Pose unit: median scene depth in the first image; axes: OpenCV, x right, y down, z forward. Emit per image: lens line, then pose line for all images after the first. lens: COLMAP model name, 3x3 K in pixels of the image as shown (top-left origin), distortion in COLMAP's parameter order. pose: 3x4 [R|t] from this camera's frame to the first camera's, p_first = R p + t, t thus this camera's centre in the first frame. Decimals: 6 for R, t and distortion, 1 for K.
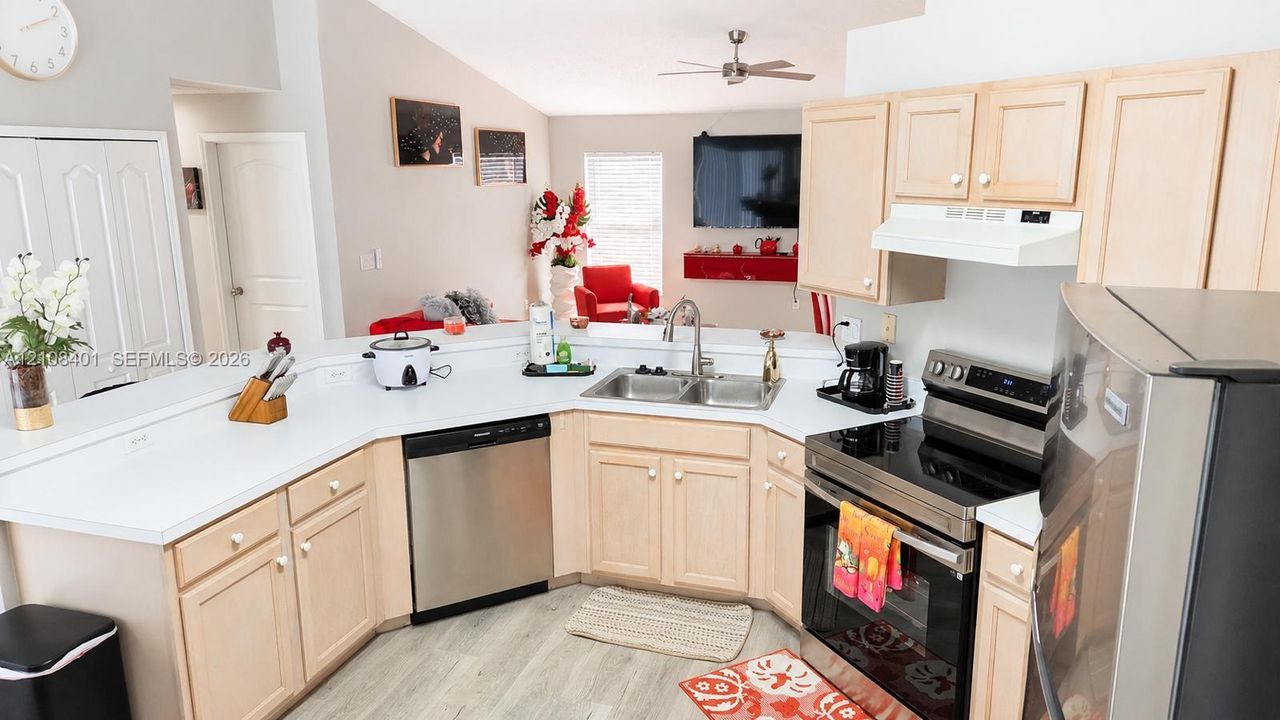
lens RADIAL K [[868.2, 0, 643.9], [0, 868.2, 382.0], [0, 0, 1]] dist [0.035358, -0.000067]
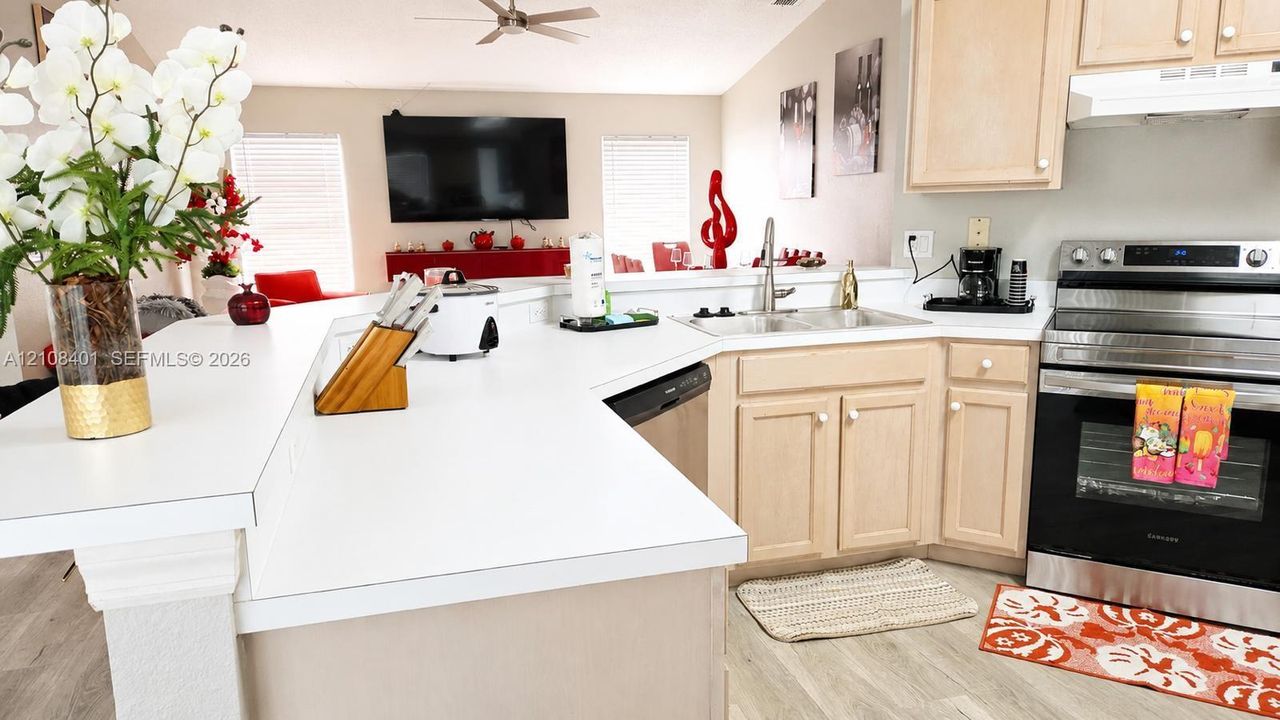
lens RADIAL K [[868.2, 0, 643.9], [0, 868.2, 382.0], [0, 0, 1]] dist [0.035358, -0.000067]
pose [[0.826163, -0.117158, 0.551115, -0.500589], [0.147245, 0.989045, -0.010476, 0.049012], [-0.543850, 0.089804, 0.834363, 0.364832]]
